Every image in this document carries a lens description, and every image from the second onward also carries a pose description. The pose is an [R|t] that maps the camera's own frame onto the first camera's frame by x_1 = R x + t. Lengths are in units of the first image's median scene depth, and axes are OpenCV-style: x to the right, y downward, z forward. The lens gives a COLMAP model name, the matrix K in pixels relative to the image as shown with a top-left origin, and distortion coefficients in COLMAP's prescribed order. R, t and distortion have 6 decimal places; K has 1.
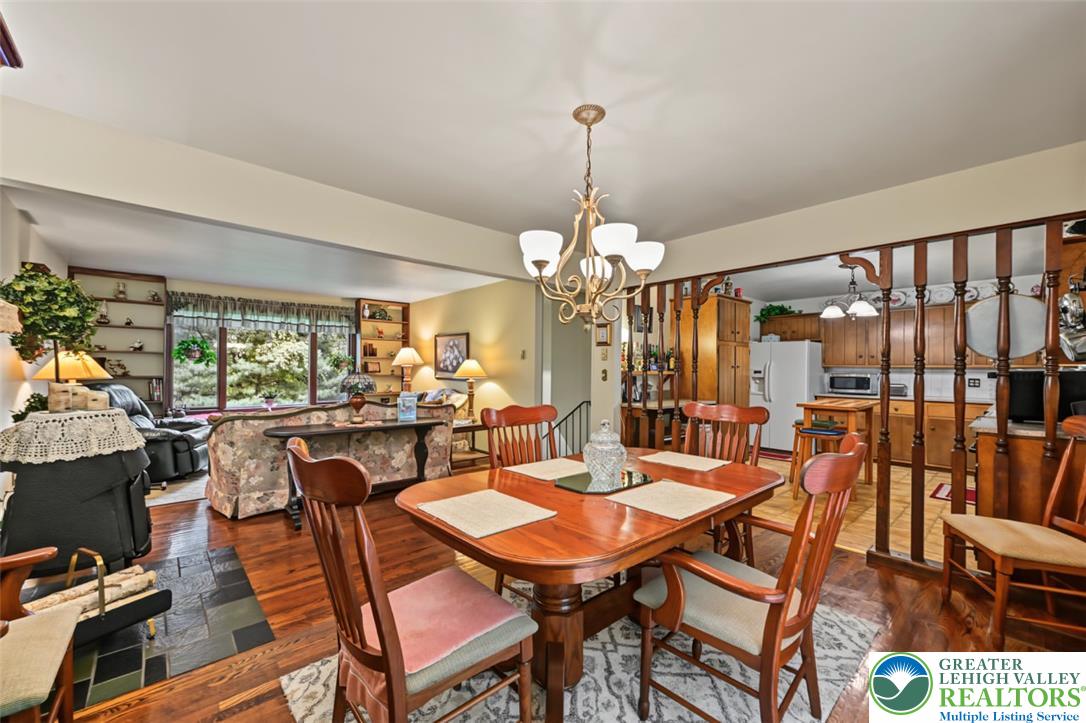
lens RADIAL K [[427.3, 0, 546.6], [0, 427.3, 365.5], [0, 0, 1]] dist [-0.003229, 0.001092]
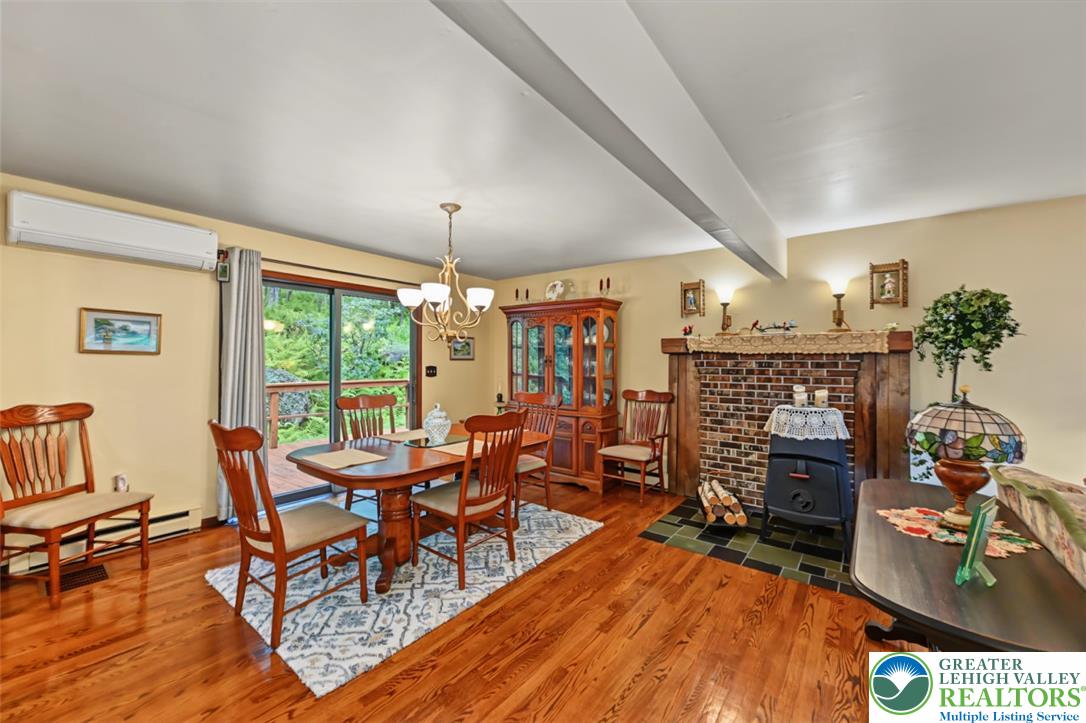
lens RADIAL K [[427.3, 0, 539.8], [0, 427.3, 359.3], [0, 0, 1]] dist [-0.003229, 0.001092]
pose [[-0.985446, -0.020517, -0.168748, 0.011288], [-0.019056, 0.999766, -0.010273, -0.007696], [0.168920, -0.006907, -0.985606, 0.763904]]
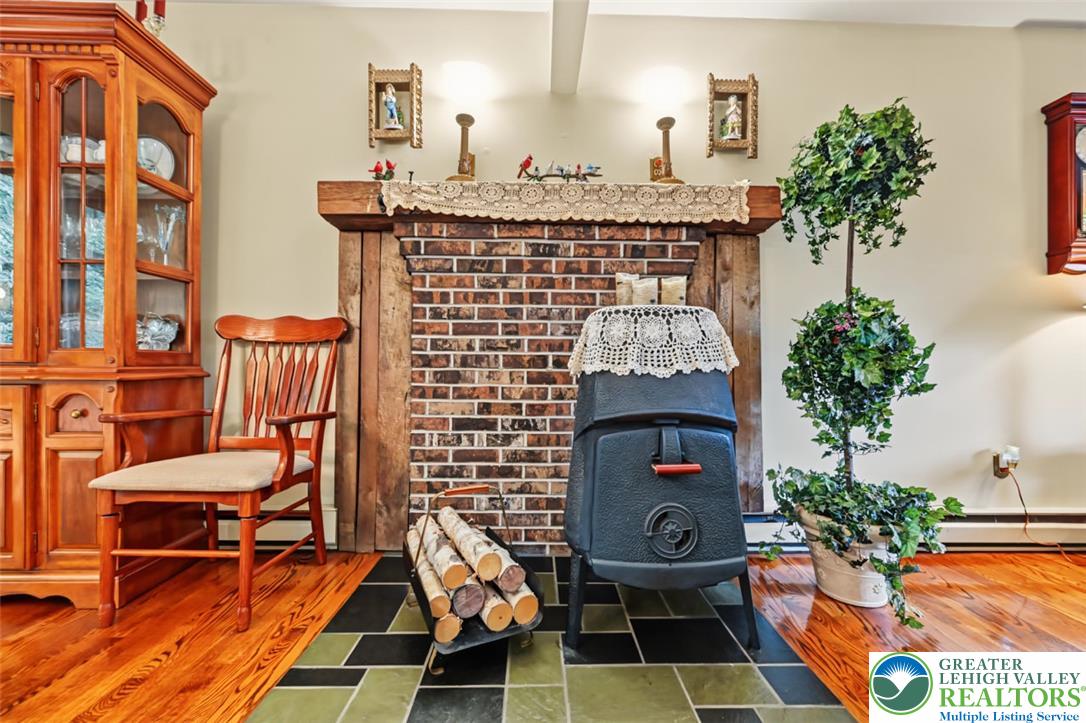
lens RADIAL K [[427.3, 0, 544.1], [0, 427.3, 371.7], [0, 0, 1]] dist [-0.003229, 0.001092]
pose [[-0.656866, -0.020969, -0.753716, -0.175455], [-0.013882, 0.999780, -0.015717, 0.071617], [0.753880, 0.000139, -0.657013, 0.433538]]
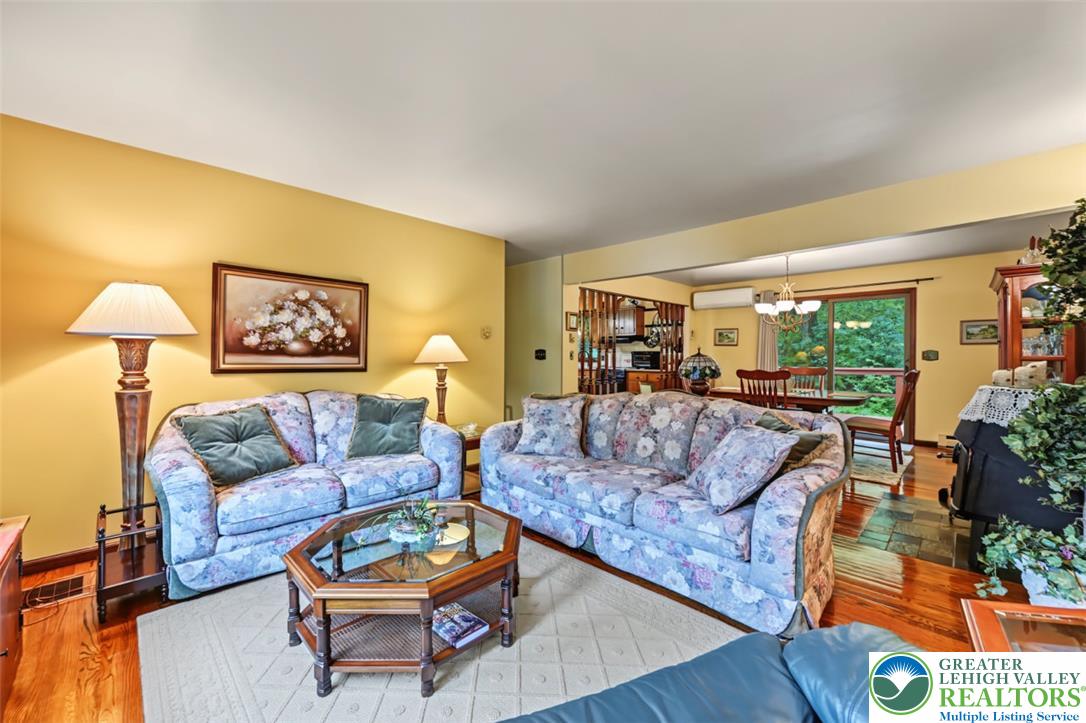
lens RADIAL K [[427.3, 0, 547.4], [0, 427.3, 358.9], [0, 0, 1]] dist [-0.003229, 0.001092]
pose [[-0.054443, -0.019357, 0.998329, -0.727637], [-0.009300, 0.999779, 0.018878, 0.007848], [-0.998474, -0.008257, -0.054611, 0.770436]]
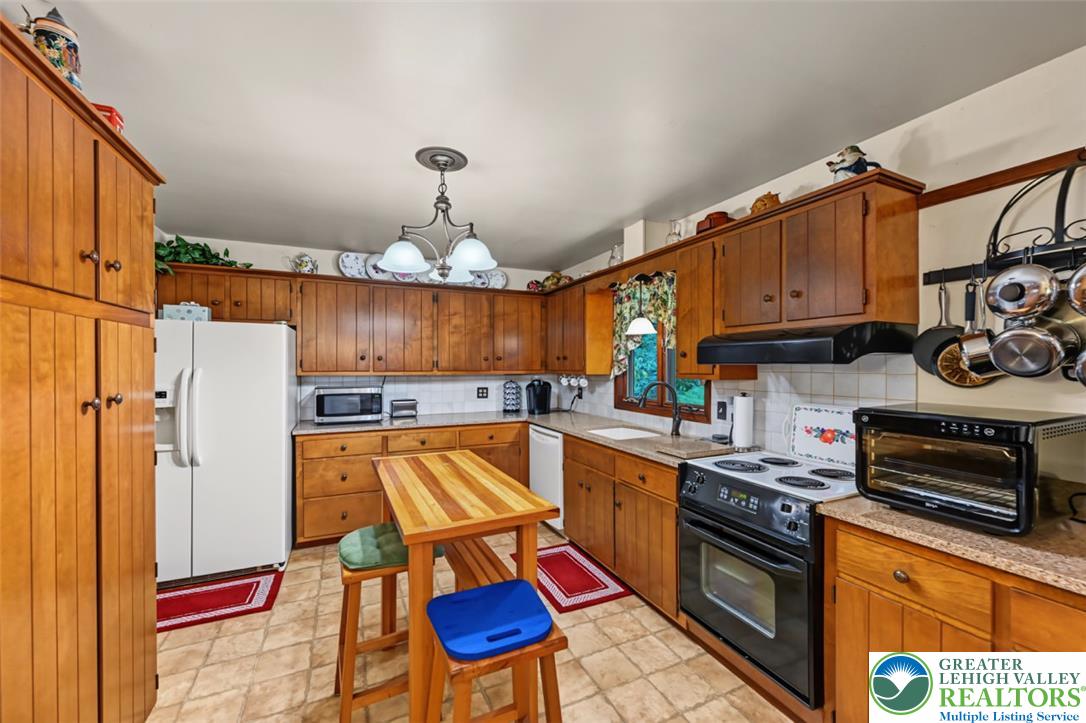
lens RADIAL K [[427.3, 0, 540.3], [0, 427.3, 364.8], [0, 0, 1]] dist [-0.003229, 0.001092]
pose [[0.298482, -0.010430, 0.954358, 0.229031], [-0.005421, 0.999906, 0.012623, -0.018716], [-0.954400, -0.008942, 0.298398, 0.551762]]
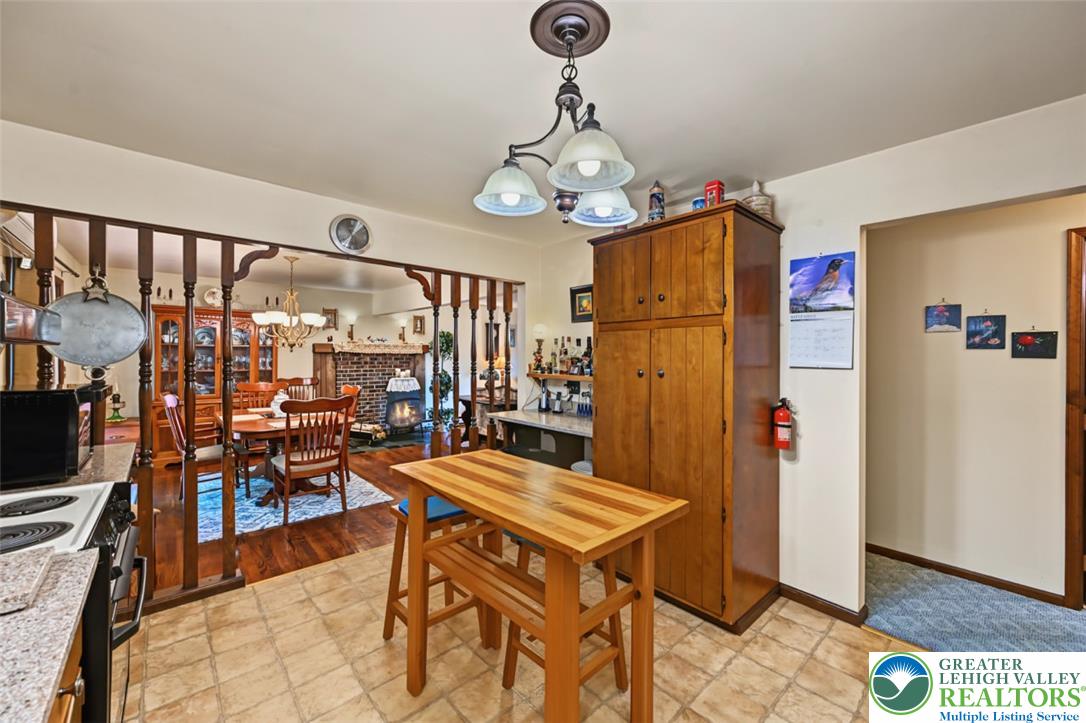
lens RADIAL K [[427.3, 0, 548.1], [0, 427.3, 356.7], [0, 0, 1]] dist [-0.003229, 0.001092]
pose [[-0.010844, -0.007422, -0.999914, 0.720659], [-0.000212, 0.999972, -0.007420, -0.009909], [0.999941, 0.000132, -0.010845, 0.715684]]
